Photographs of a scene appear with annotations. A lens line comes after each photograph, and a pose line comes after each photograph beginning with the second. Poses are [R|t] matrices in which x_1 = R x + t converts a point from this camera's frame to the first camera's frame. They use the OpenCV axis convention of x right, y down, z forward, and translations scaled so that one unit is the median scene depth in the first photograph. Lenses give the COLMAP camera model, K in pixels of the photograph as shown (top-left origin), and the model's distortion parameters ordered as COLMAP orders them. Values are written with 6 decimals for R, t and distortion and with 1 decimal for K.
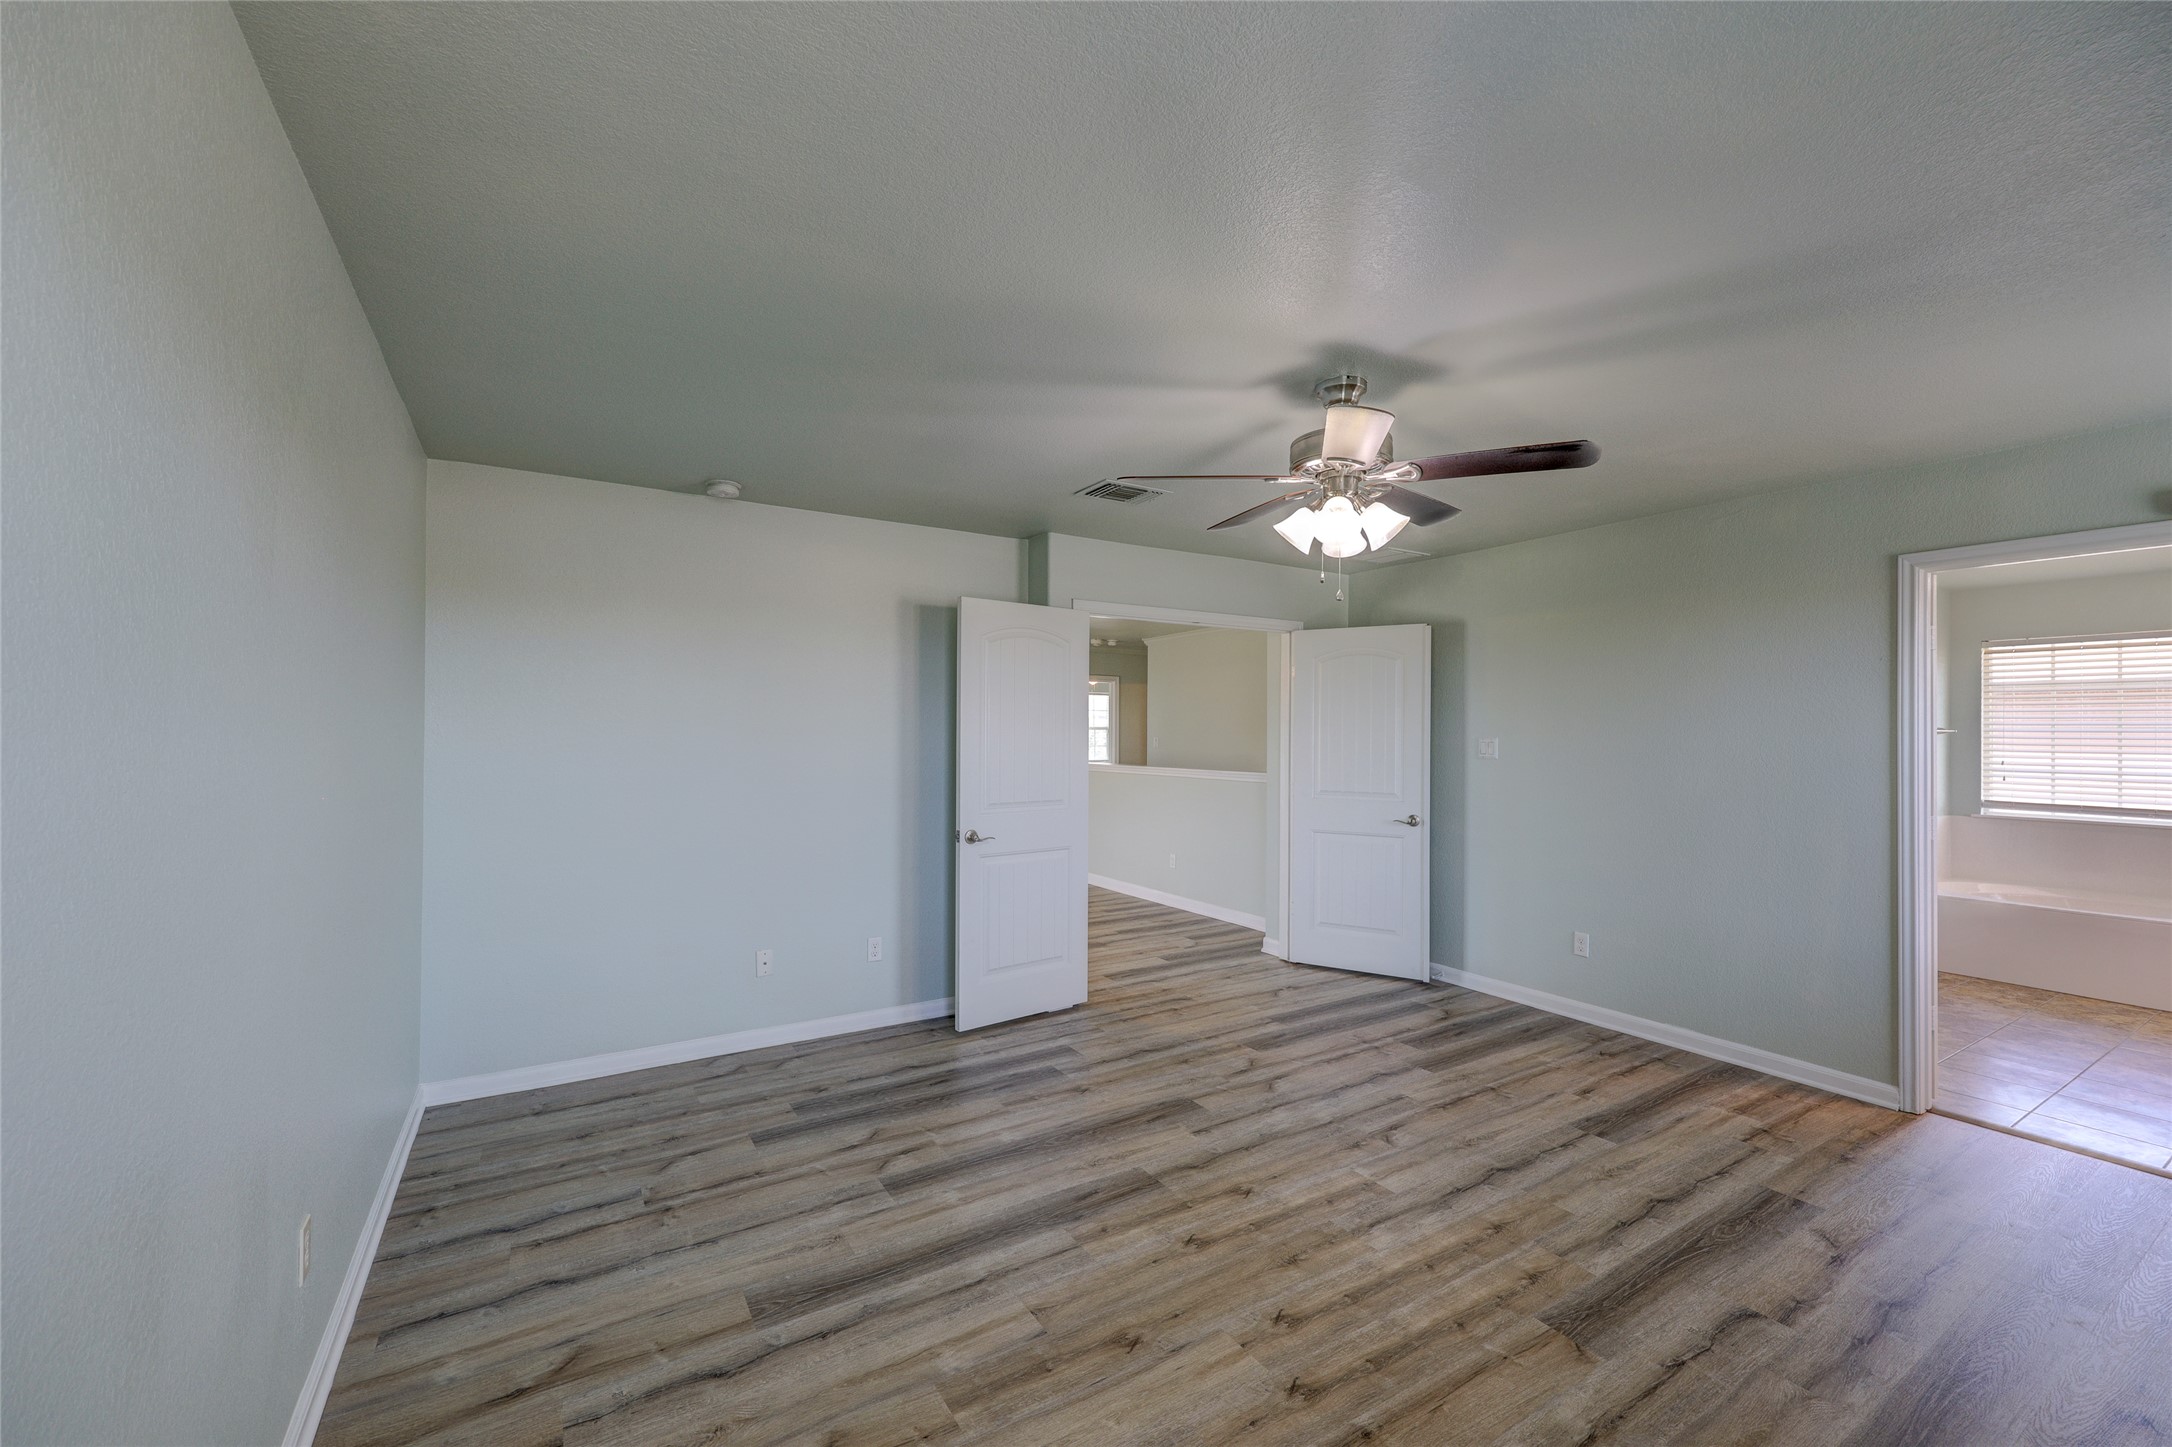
lens RADIAL K [[867.4, 0, 1084.9], [0, 867.4, 724.6], [0, 0, 1]] dist [0.000936, 0.000344]
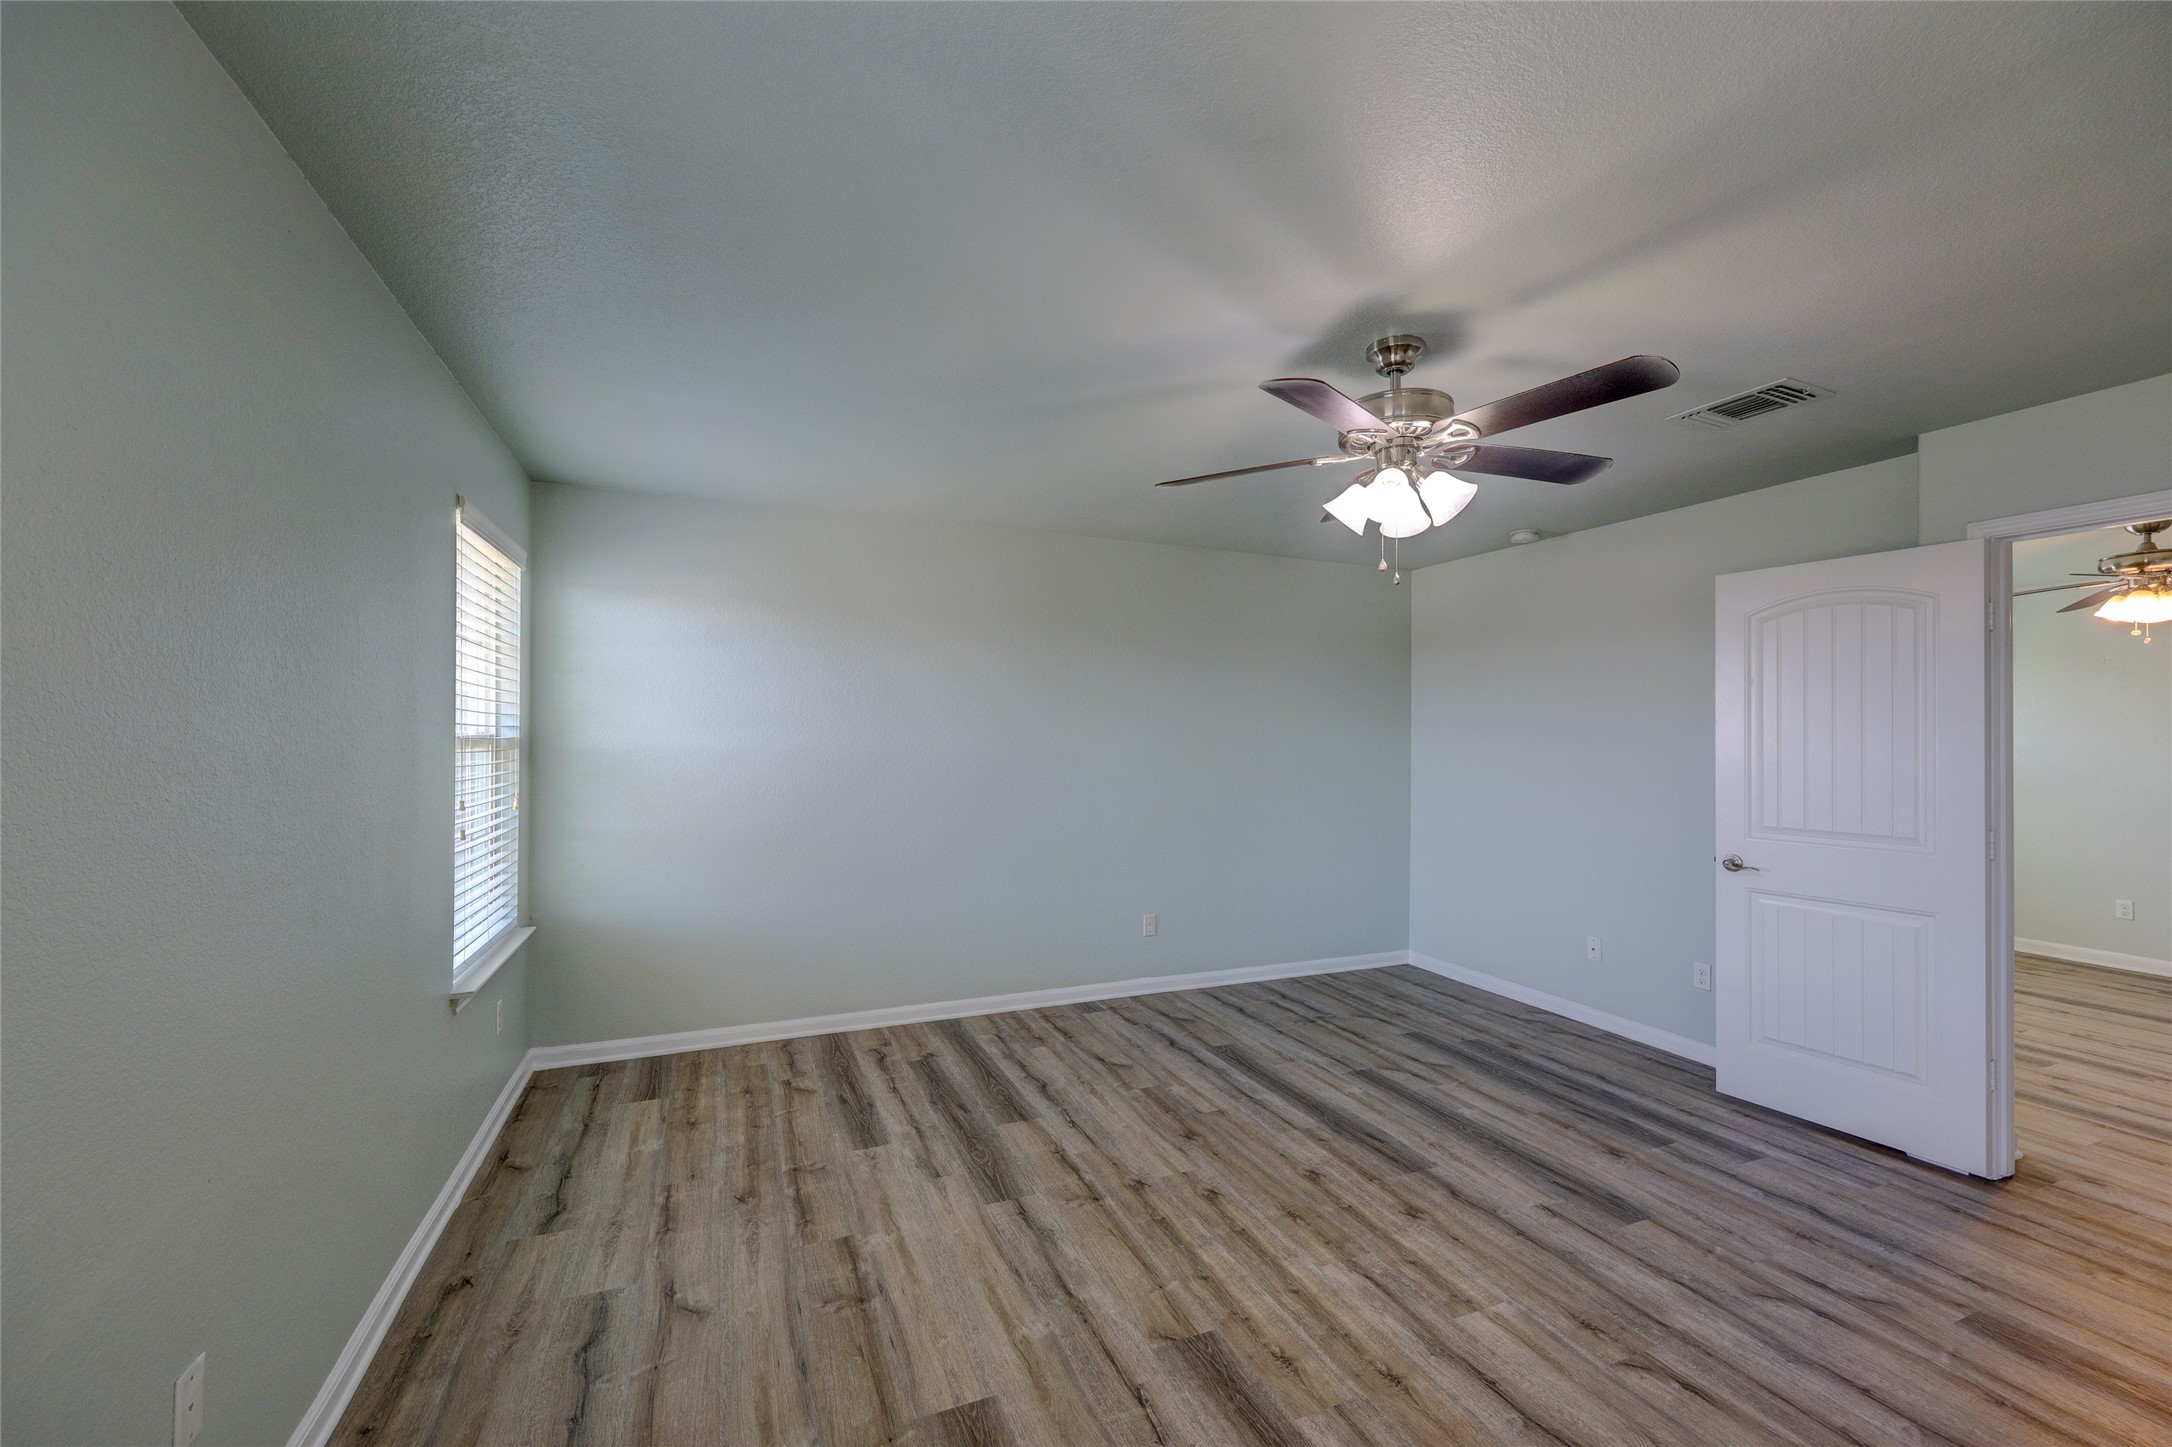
lens RADIAL K [[867.4, 0, 1093.8], [0, 867.4, 728.9], [0, 0, 1]] dist [0.000936, 0.000344]
pose [[-0.143066, -0.012980, -0.989628, 1.129337], [0.004245, 0.999897, -0.013728, 0.015099], [0.989704, -0.006165, -0.142996, 0.753255]]
